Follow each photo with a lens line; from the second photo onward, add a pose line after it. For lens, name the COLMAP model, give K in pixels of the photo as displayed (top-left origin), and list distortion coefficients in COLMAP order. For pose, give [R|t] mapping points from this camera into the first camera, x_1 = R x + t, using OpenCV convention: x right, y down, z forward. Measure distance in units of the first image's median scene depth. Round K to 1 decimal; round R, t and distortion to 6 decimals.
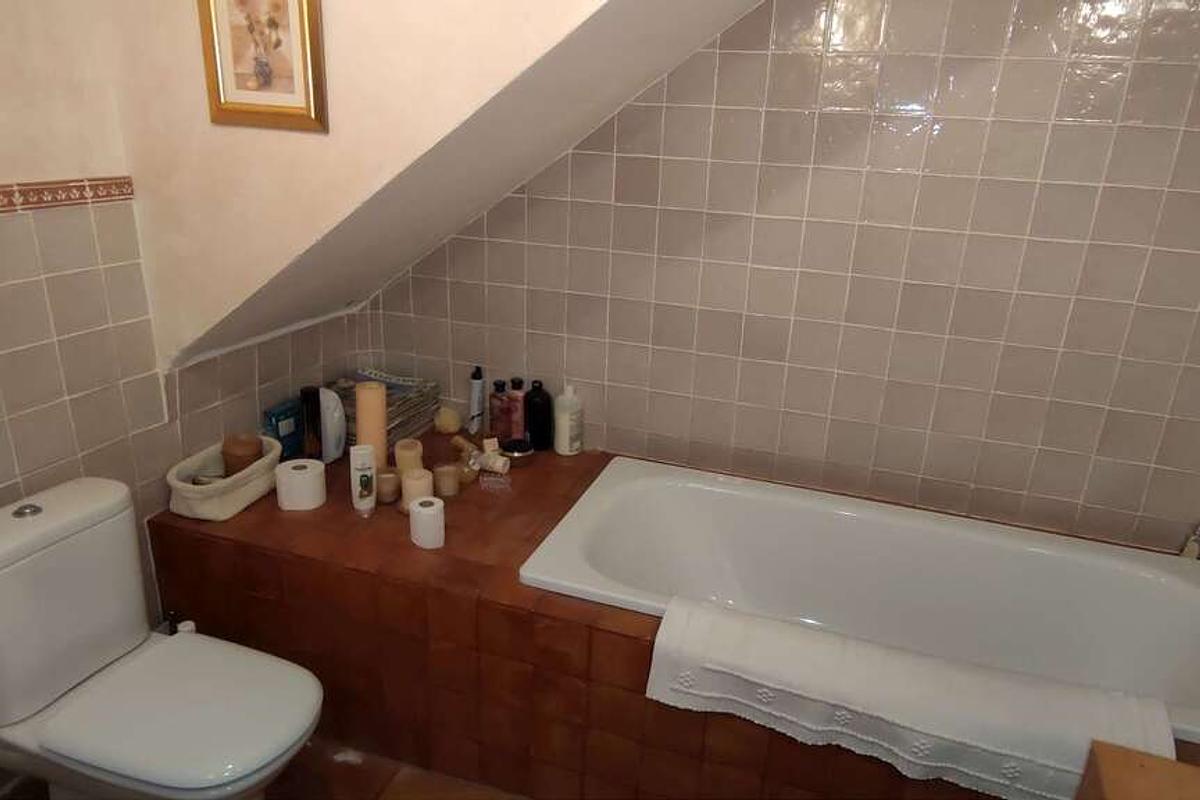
lens RADIAL K [[809.5, 0, 604.8], [0, 809.5, 401.3], [0, 0, 1]] dist [0.039042, -0.051090]
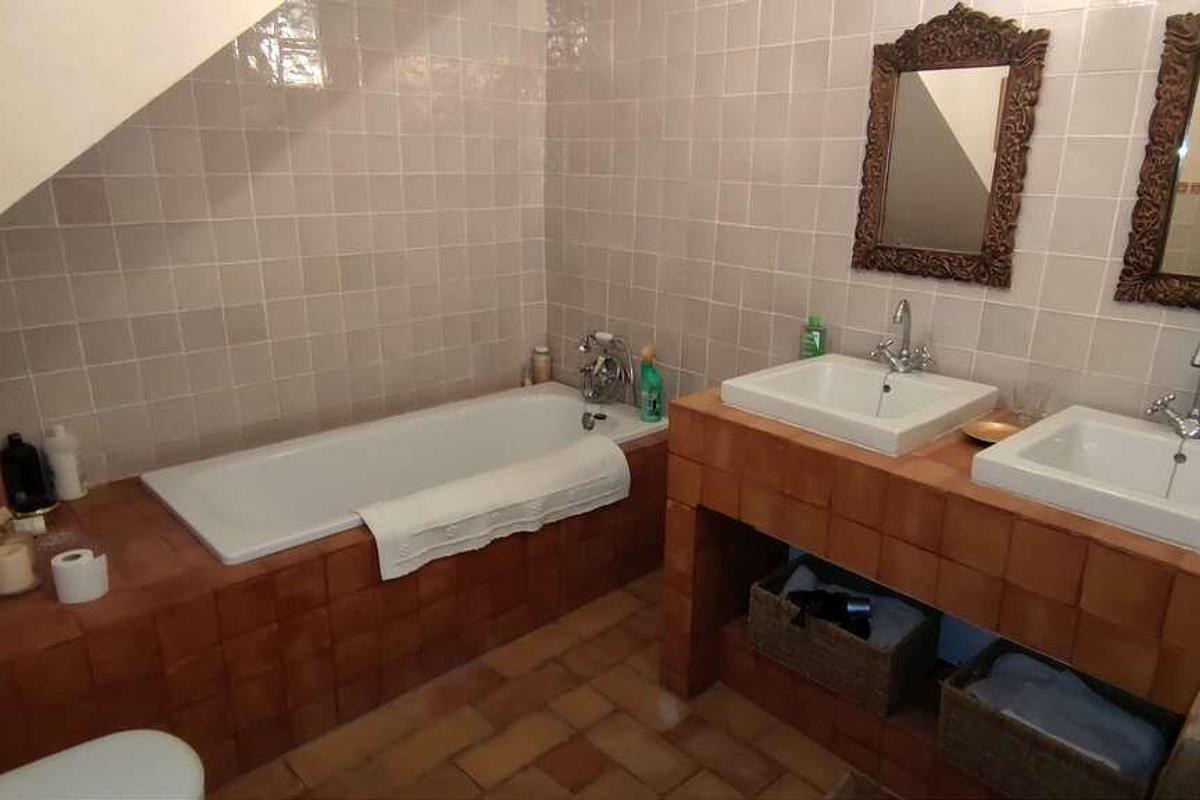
lens RADIAL K [[809.5, 0, 604.8], [0, 809.5, 401.3], [0, 0, 1]] dist [0.039042, -0.051090]
pose [[0.465380, -0.294772, 0.834584, -0.667356], [0.310917, 0.937268, 0.157666, 0.002249], [-0.828705, 0.186112, 0.527836, -0.021506]]
